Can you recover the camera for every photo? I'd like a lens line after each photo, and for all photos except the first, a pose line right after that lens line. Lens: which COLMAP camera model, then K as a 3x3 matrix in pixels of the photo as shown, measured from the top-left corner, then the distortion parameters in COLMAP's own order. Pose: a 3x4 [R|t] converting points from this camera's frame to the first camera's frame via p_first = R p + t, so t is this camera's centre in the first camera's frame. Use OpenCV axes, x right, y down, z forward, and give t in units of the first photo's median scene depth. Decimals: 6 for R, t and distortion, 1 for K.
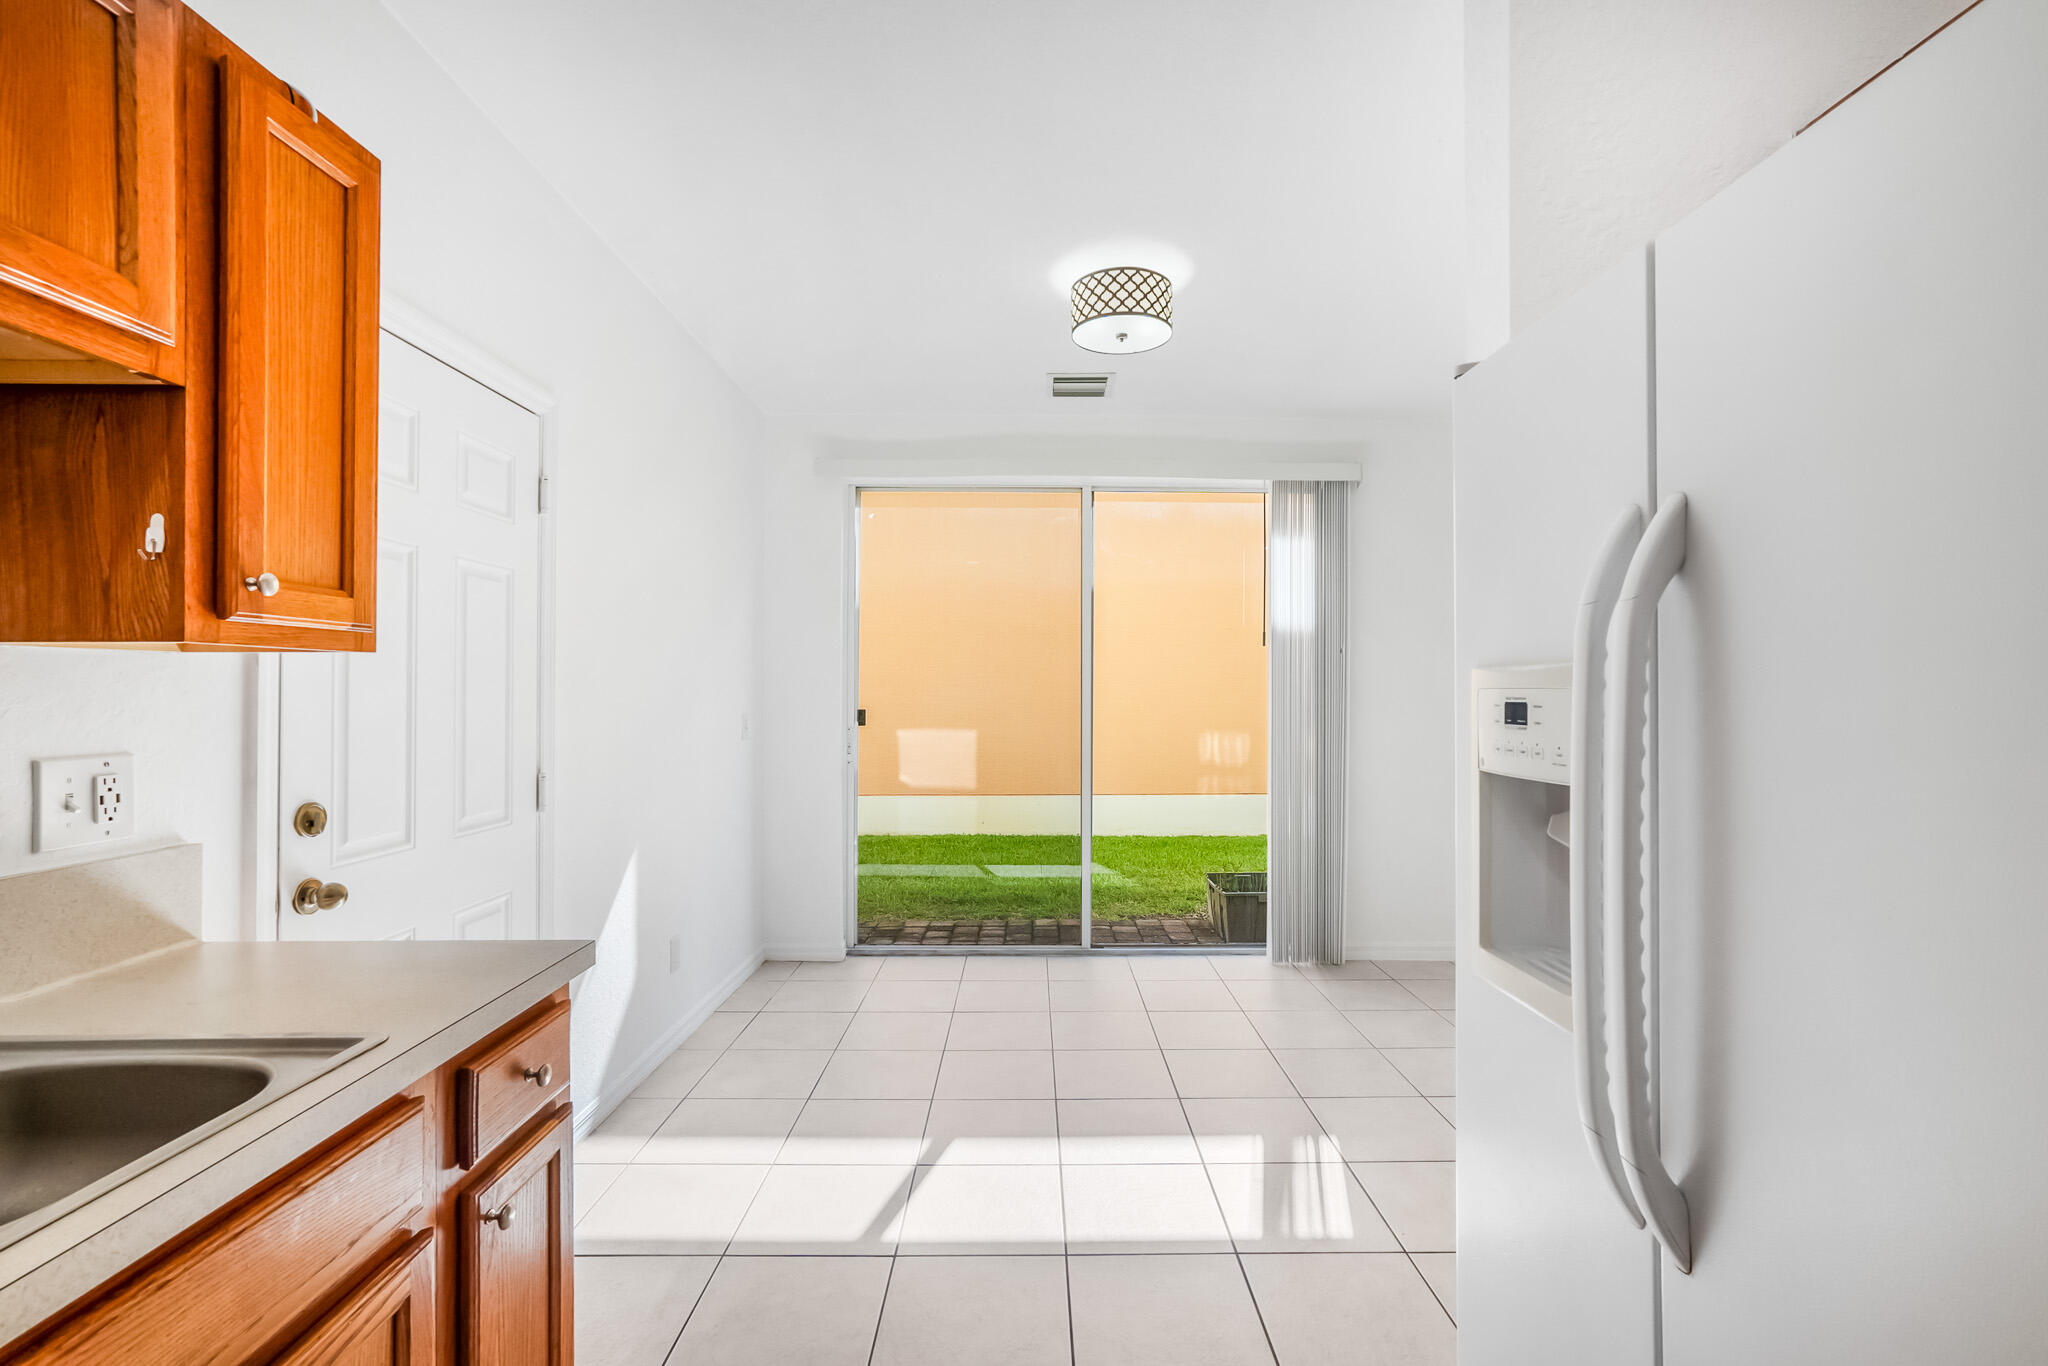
lens RADIAL K [[887.9, 0, 1054.4], [0, 887.9, 699.4], [0, 0, 1]] dist [-0.000217, 0.000413]
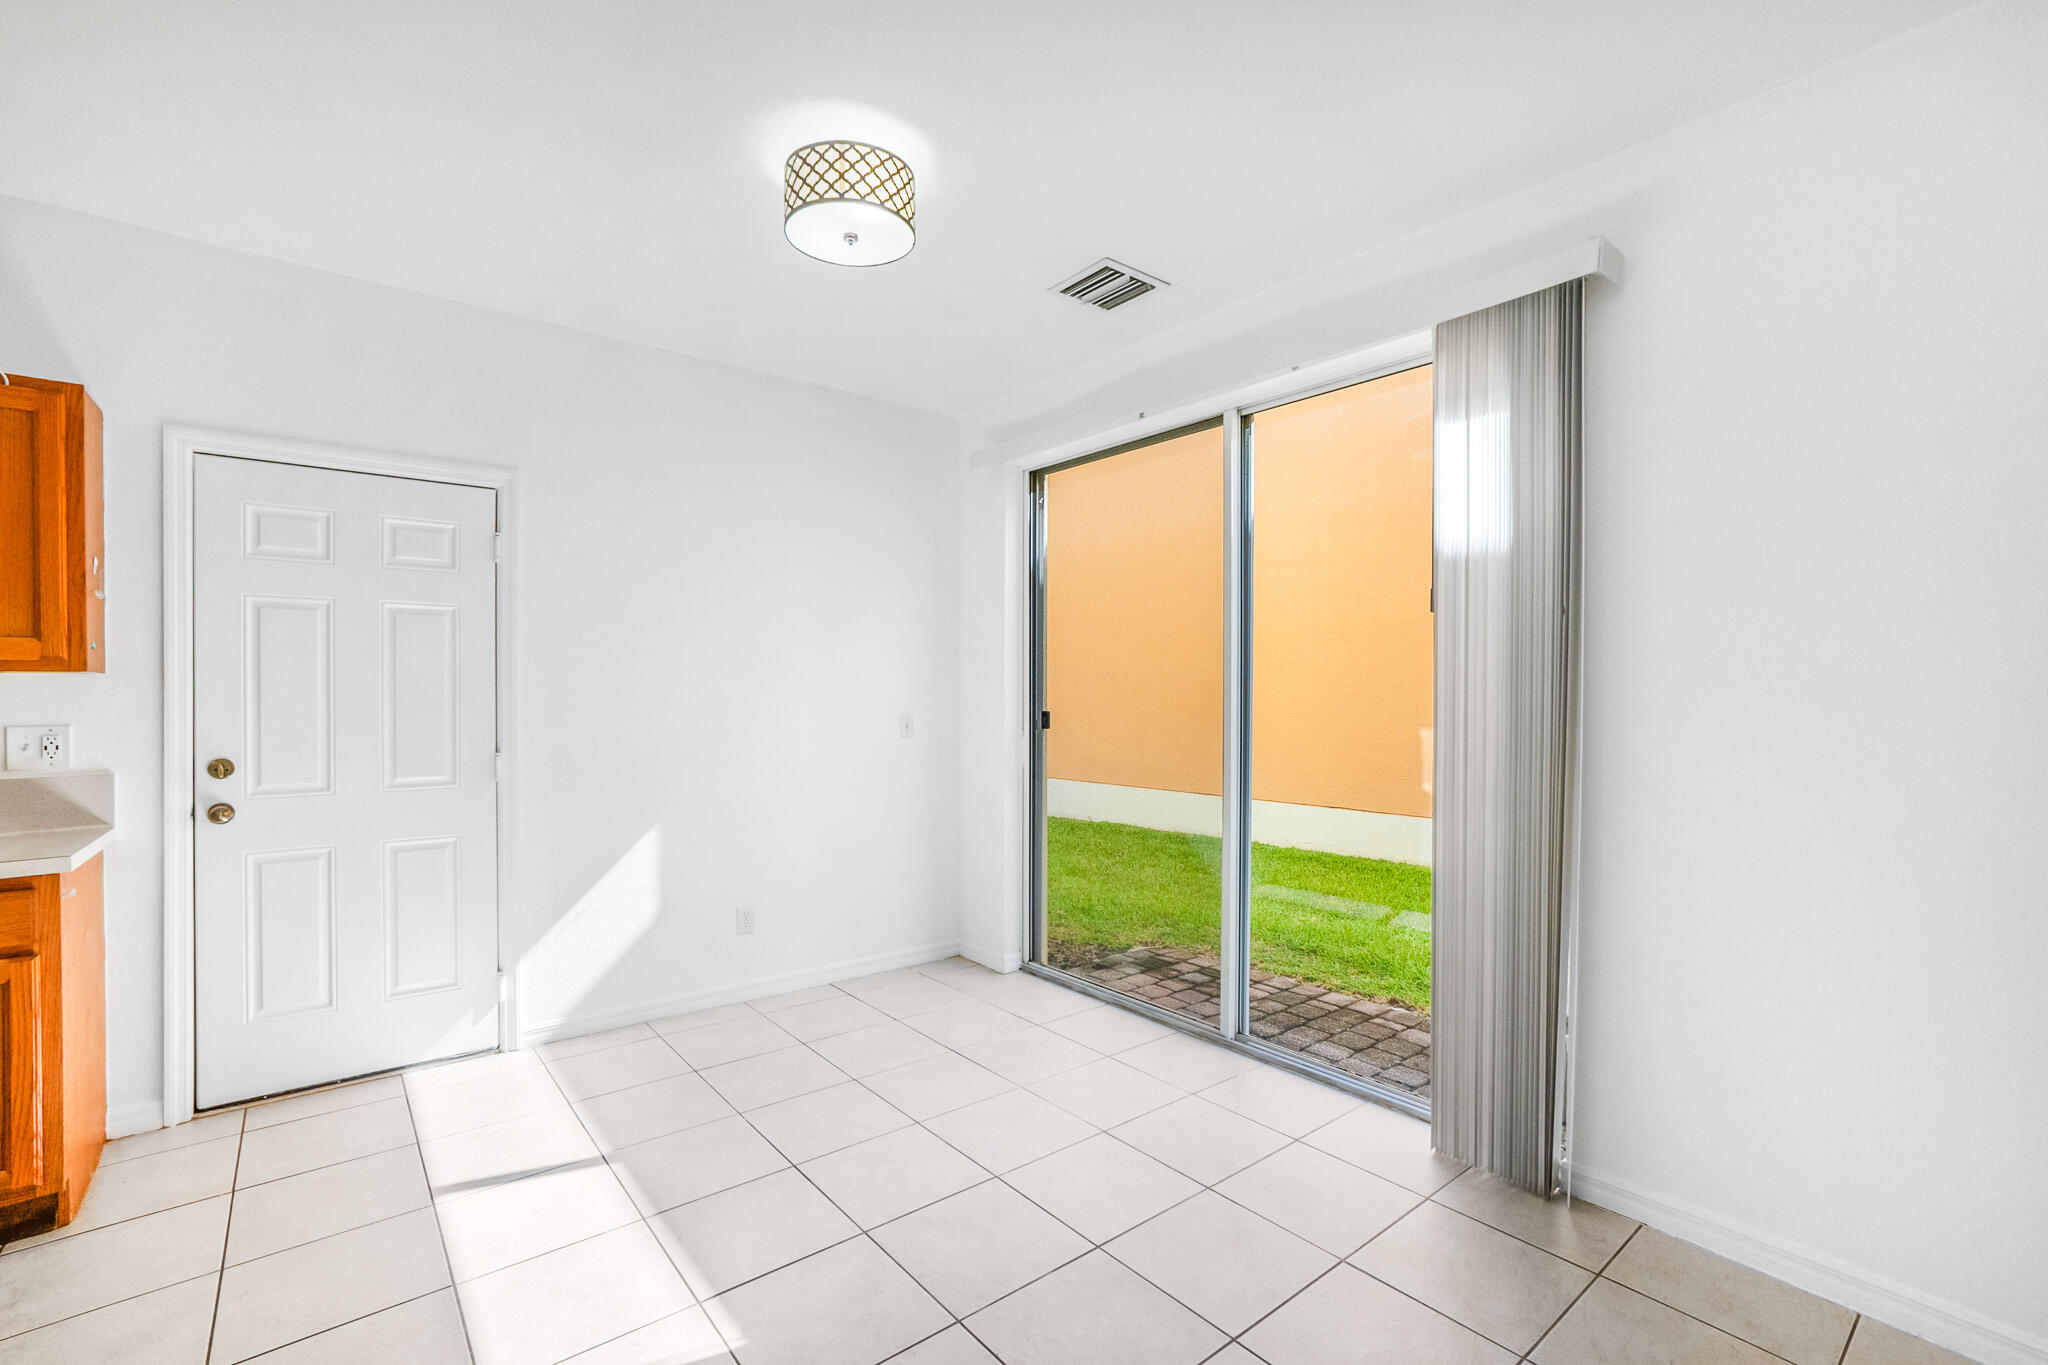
lens RADIAL K [[911.5, 0, 1024.7], [0, 911.5, 713.6], [0, 0, 1]] dist [-0.000774, 0.000124]
pose [[0.615766, 0.015156, -0.787783, 0.806699], [-0.002922, 0.999852, 0.016952, -0.002435], [0.787924, -0.008137, 0.615719, 0.617910]]
